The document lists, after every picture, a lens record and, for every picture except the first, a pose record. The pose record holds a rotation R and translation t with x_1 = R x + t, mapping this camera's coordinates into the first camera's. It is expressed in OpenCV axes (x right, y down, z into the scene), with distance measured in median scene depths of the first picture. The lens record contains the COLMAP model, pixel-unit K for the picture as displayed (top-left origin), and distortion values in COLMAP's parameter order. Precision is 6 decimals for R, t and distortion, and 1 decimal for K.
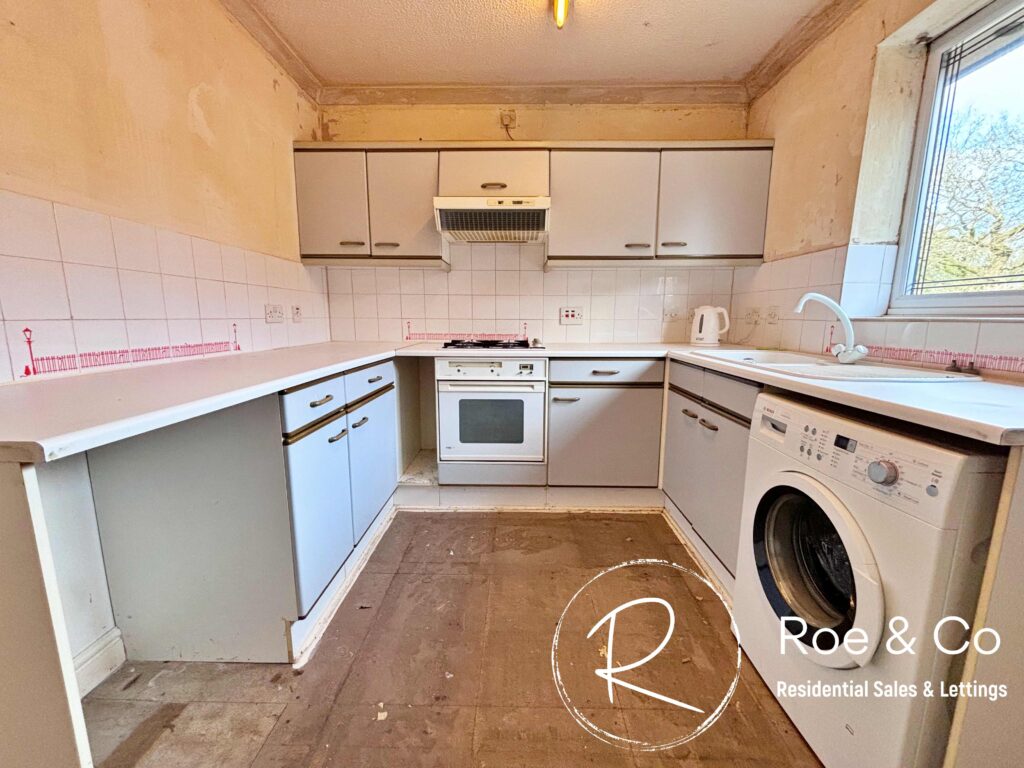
lens RADIAL K [[411.7, 0, 513.1], [0, 411.7, 384.5], [0, 0, 1]] dist [0.000211, -0.000865]
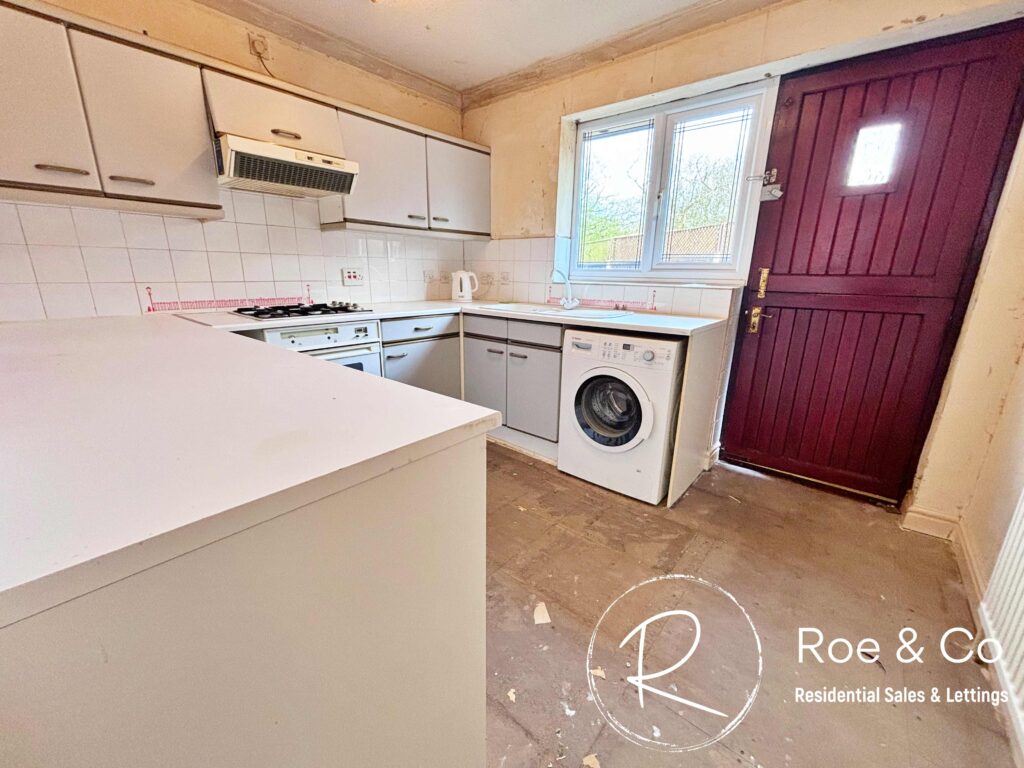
lens RADIAL K [[411.7, 0, 515.8], [0, 411.7, 383.9], [0, 0, 1]] dist [0.000211, -0.000865]
pose [[0.638711, -0.195765, 0.744126, -0.520051], [0.109881, 0.980387, 0.163606, -0.037231], [-0.761560, -0.022732, 0.647695, 0.019130]]
